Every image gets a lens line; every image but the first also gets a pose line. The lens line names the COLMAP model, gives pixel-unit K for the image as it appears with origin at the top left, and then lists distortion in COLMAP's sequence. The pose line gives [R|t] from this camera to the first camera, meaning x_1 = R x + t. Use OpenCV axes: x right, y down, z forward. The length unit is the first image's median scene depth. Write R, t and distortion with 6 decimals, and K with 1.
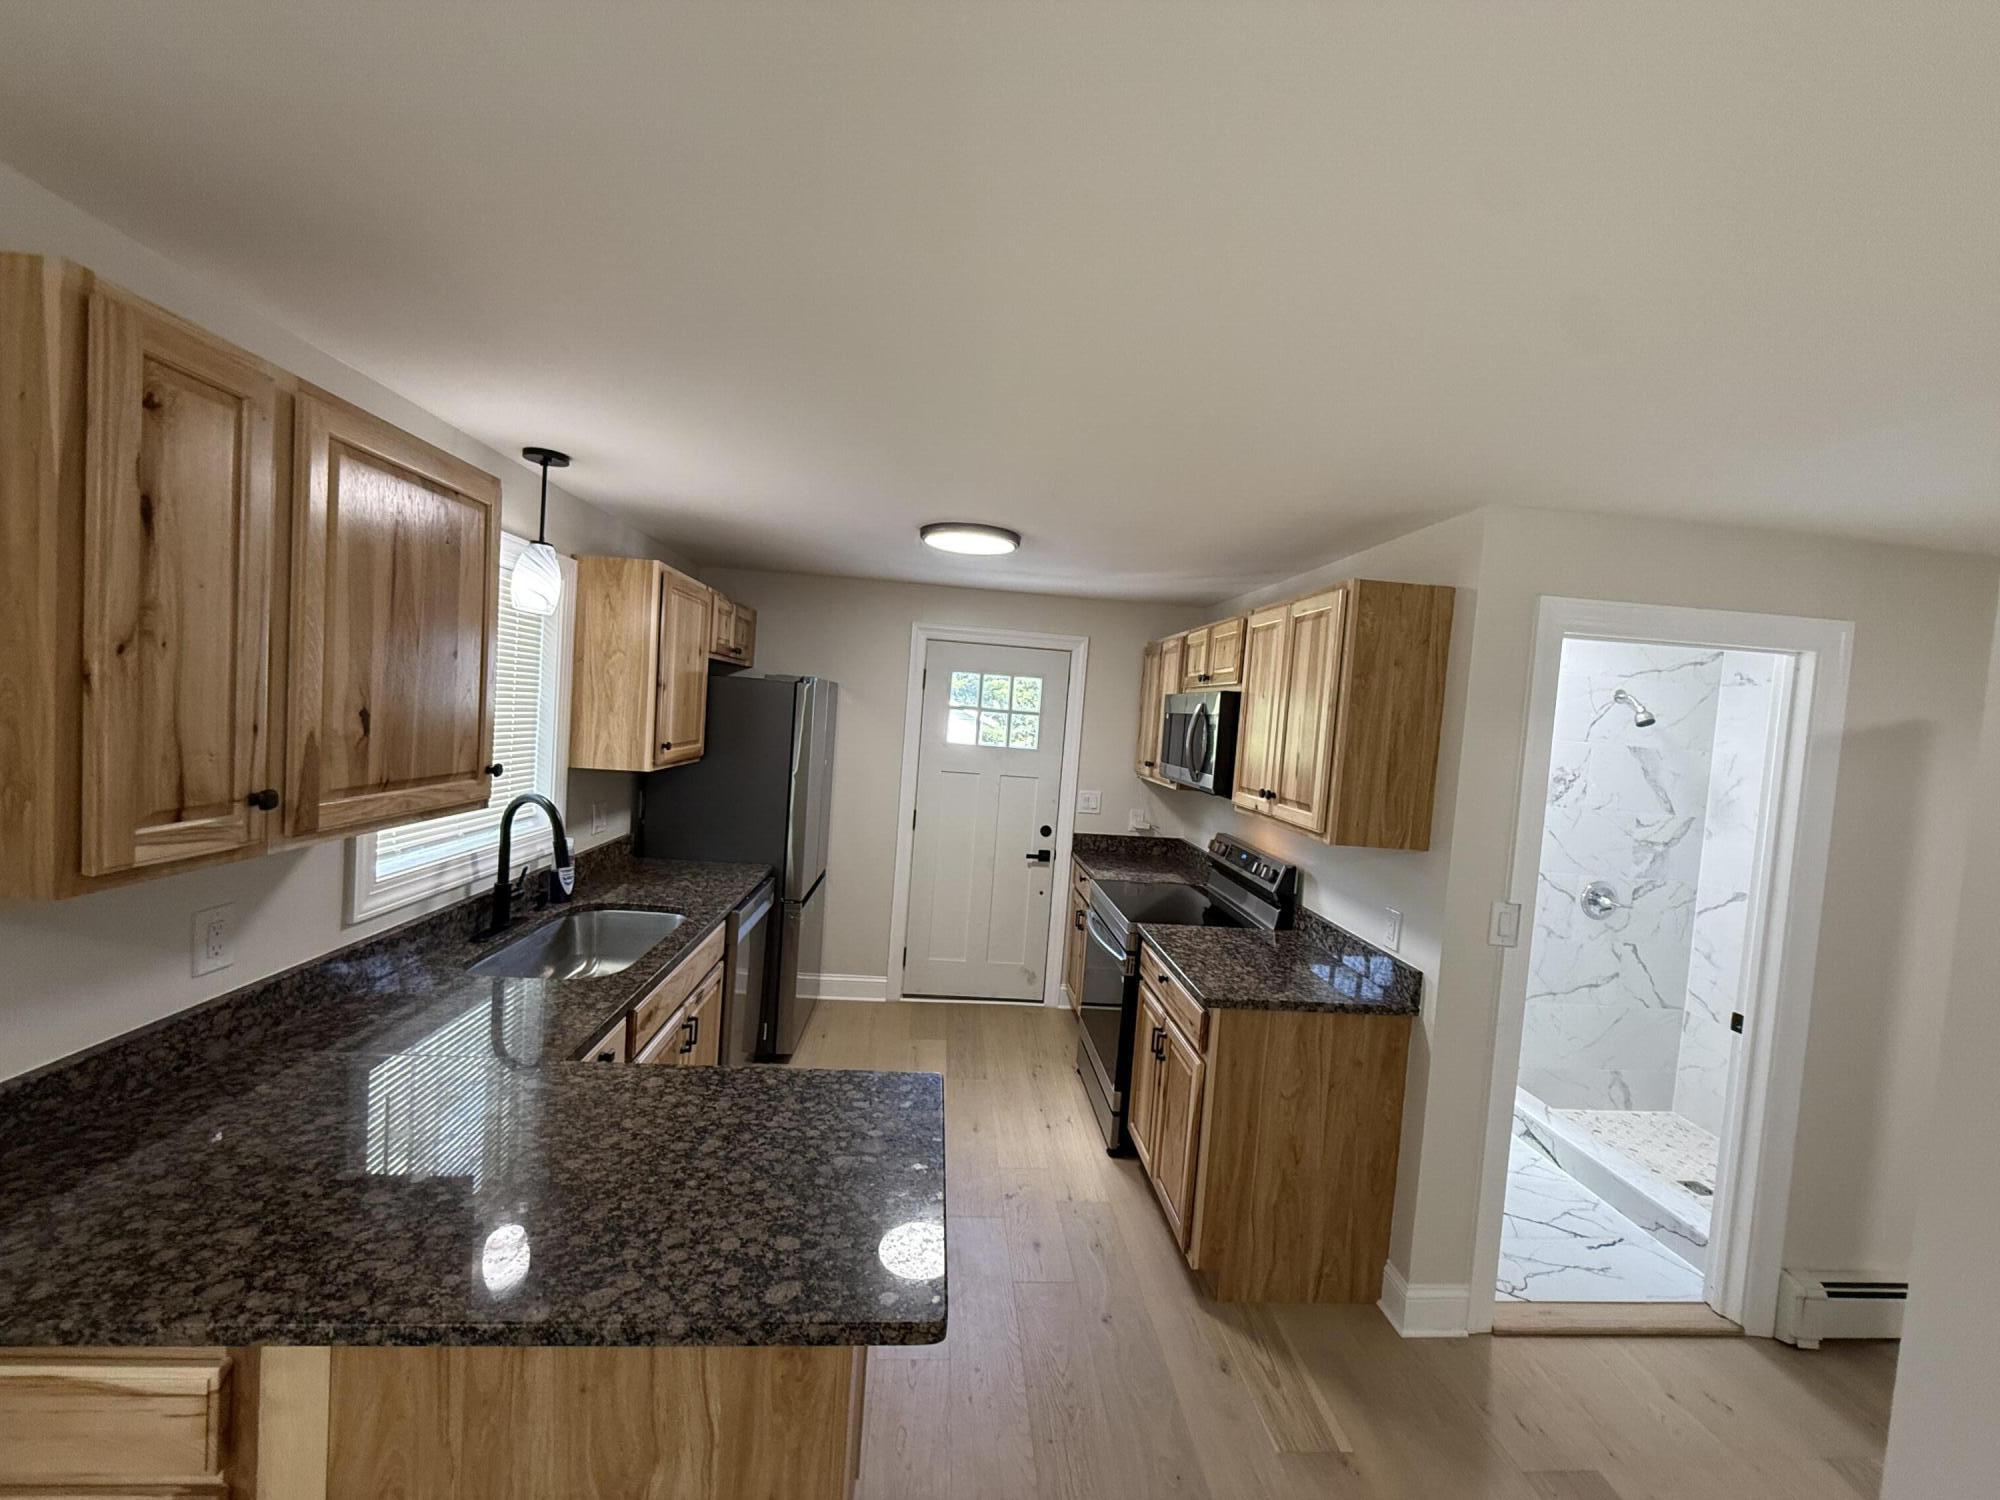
lens RADIAL K [[797.1, 0, 1007.6], [0, 797.1, 749.5], [0, 0, 1]] dist [-0.000130, -0.000115]
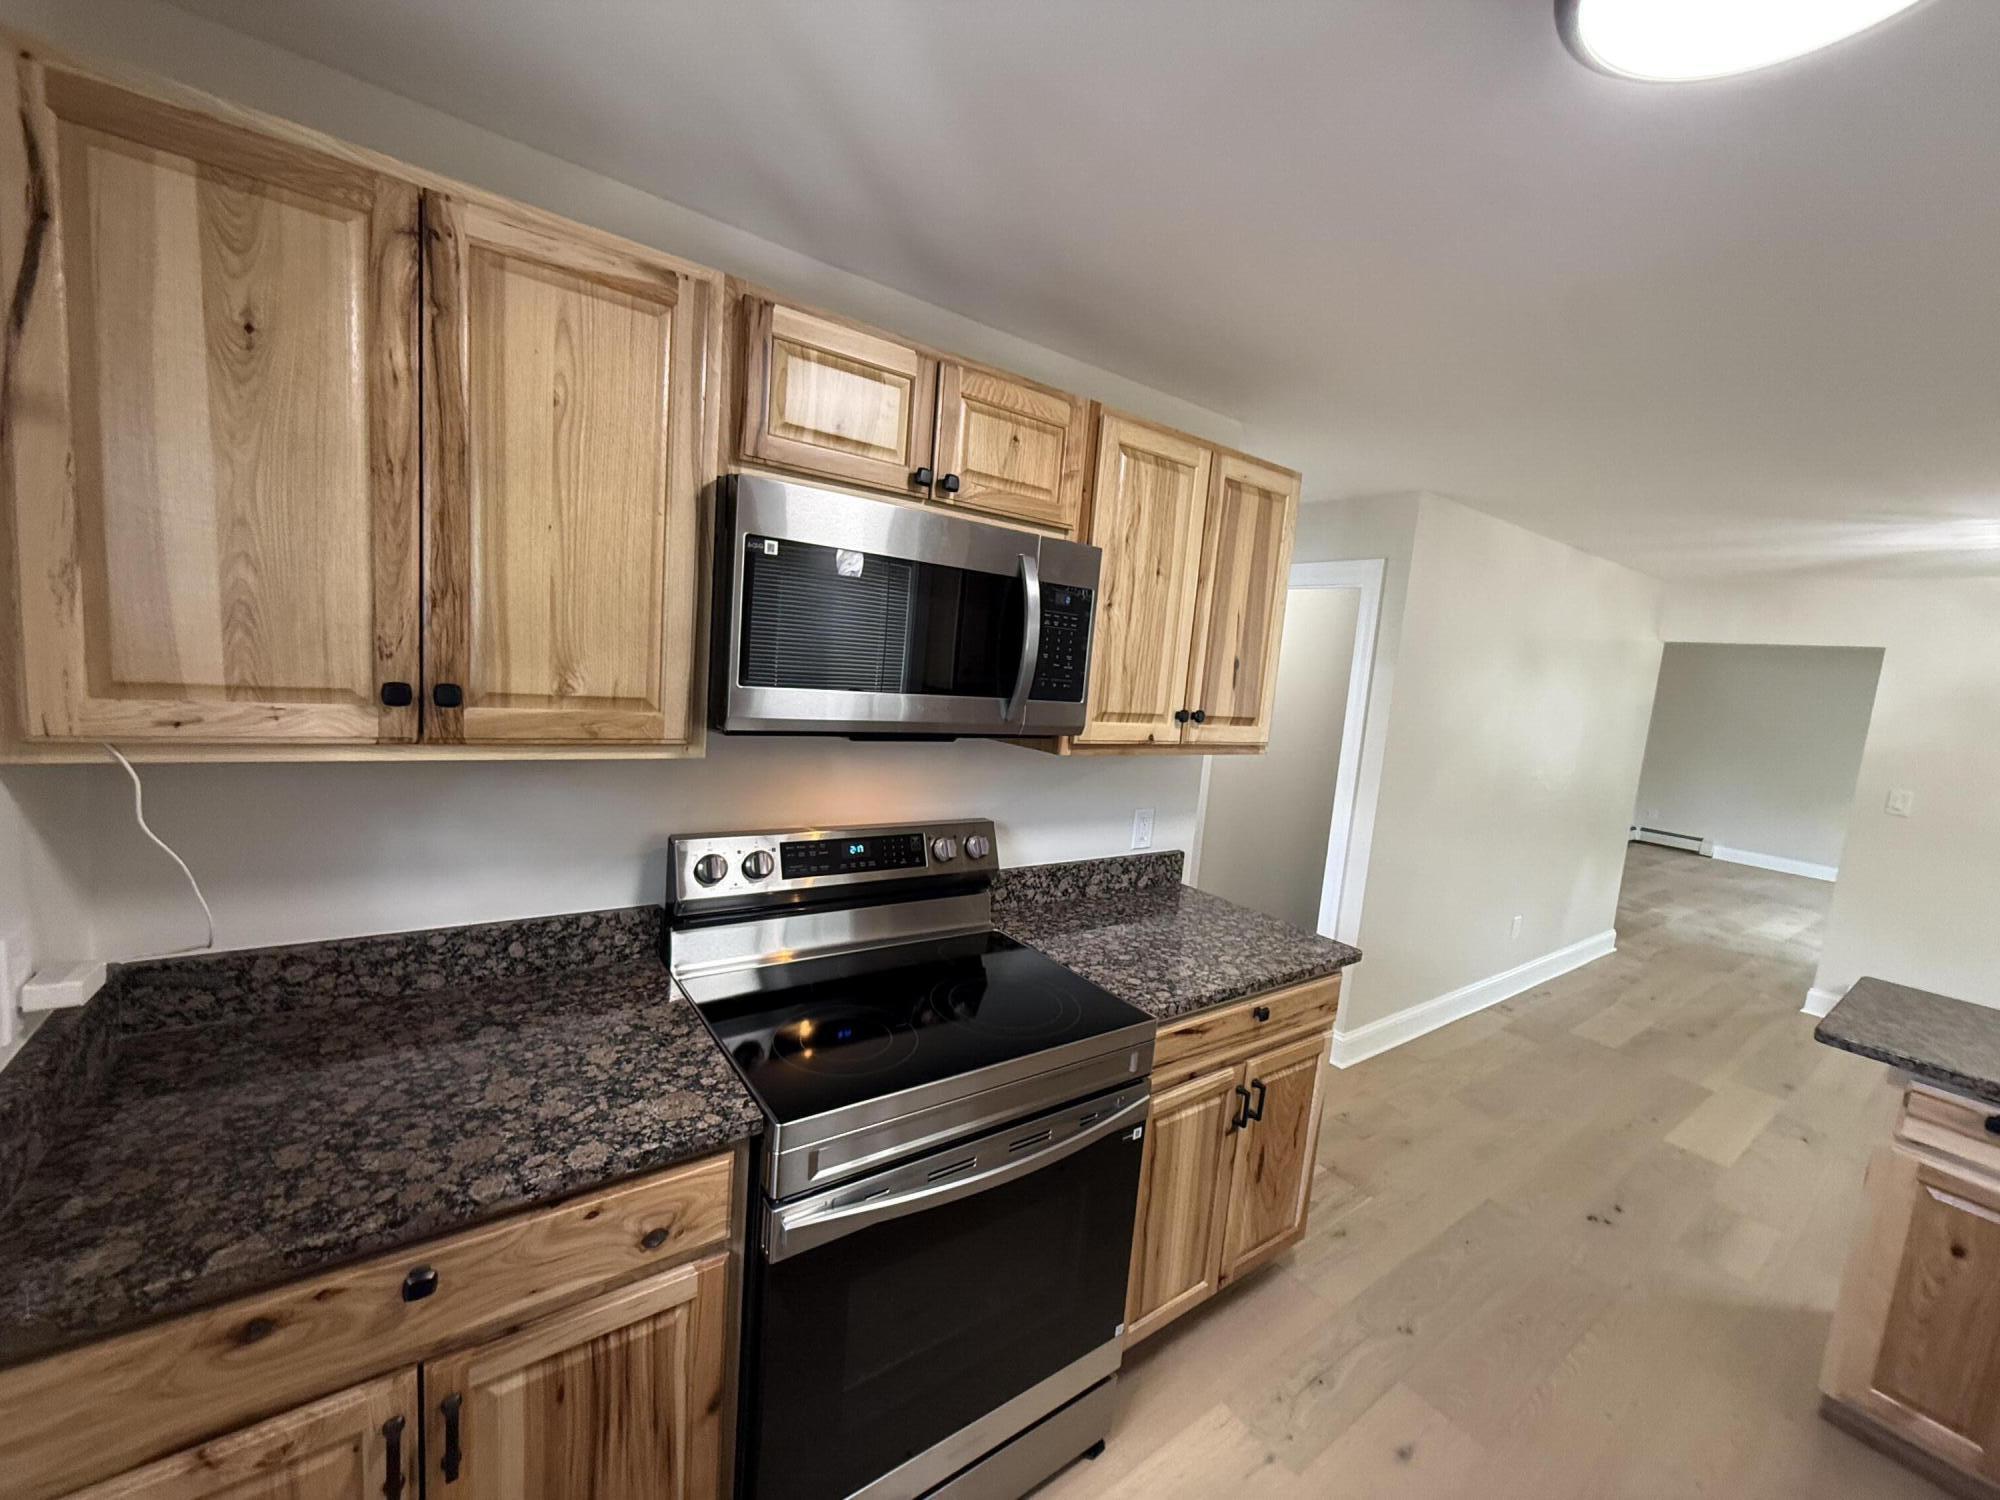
lens RADIAL K [[797.1, 0, 1009.0], [0, 797.1, 750.0], [0, 0, 1]] dist [-0.000130, -0.000115]
pose [[-0.512483, -0.216510, 0.830954, -0.232225], [-0.081835, 0.975601, 0.203728, -0.055505], [-0.854789, 0.036406, -0.517697, 1.708763]]
